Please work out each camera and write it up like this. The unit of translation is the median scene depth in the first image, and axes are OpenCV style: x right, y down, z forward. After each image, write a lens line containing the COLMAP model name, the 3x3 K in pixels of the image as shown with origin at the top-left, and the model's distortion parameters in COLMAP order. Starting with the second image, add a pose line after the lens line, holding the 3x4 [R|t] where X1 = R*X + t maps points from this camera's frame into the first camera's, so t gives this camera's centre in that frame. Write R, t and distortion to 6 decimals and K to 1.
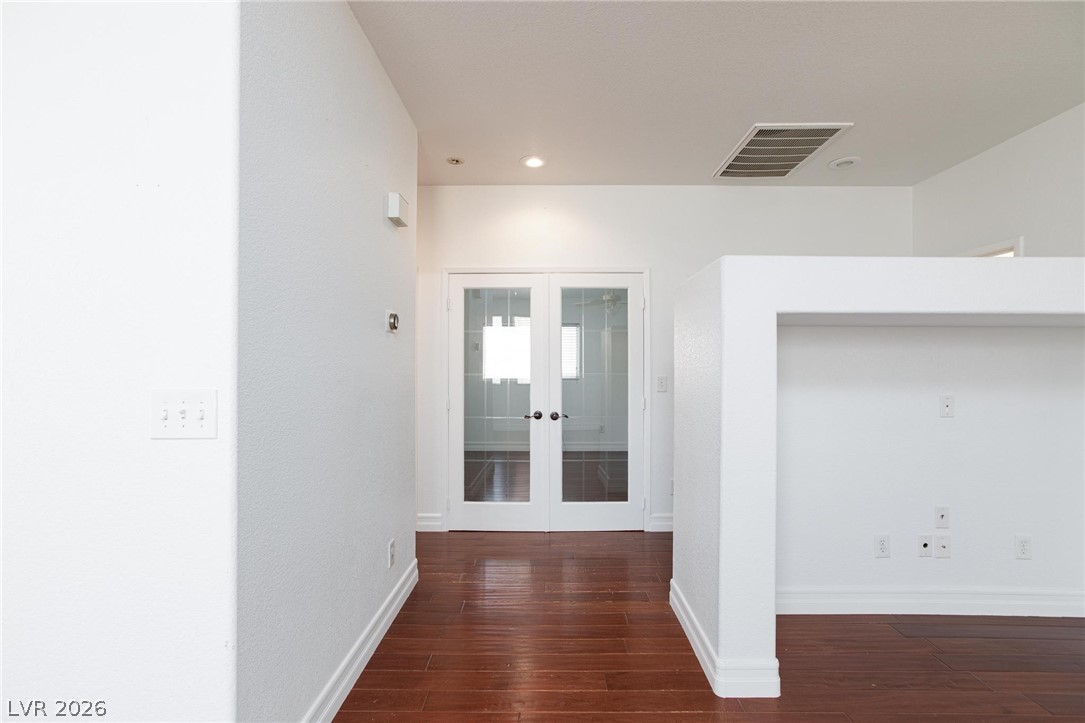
lens RADIAL K [[511.4, 0, 541.3], [0, 511.4, 368.3], [0, 0, 1]] dist [-0.007653, 0.000144]
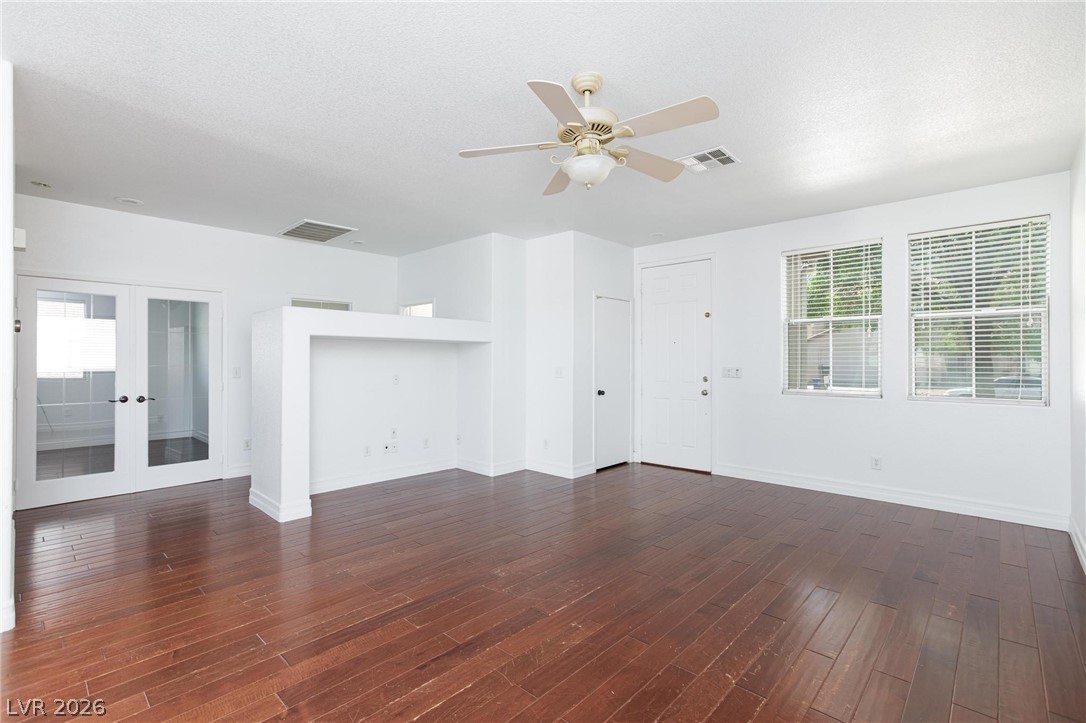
lens RADIAL K [[502.6, 0, 538.7], [0, 502.6, 360.3], [0, 0, 1]] dist [-0.007569, 0.000877]
pose [[0.686050, 0.005632, 0.727533, -0.245644], [-0.001837, 0.999980, -0.006009, 0.004535], [-0.727553, 0.002785, 0.686046, -0.681313]]
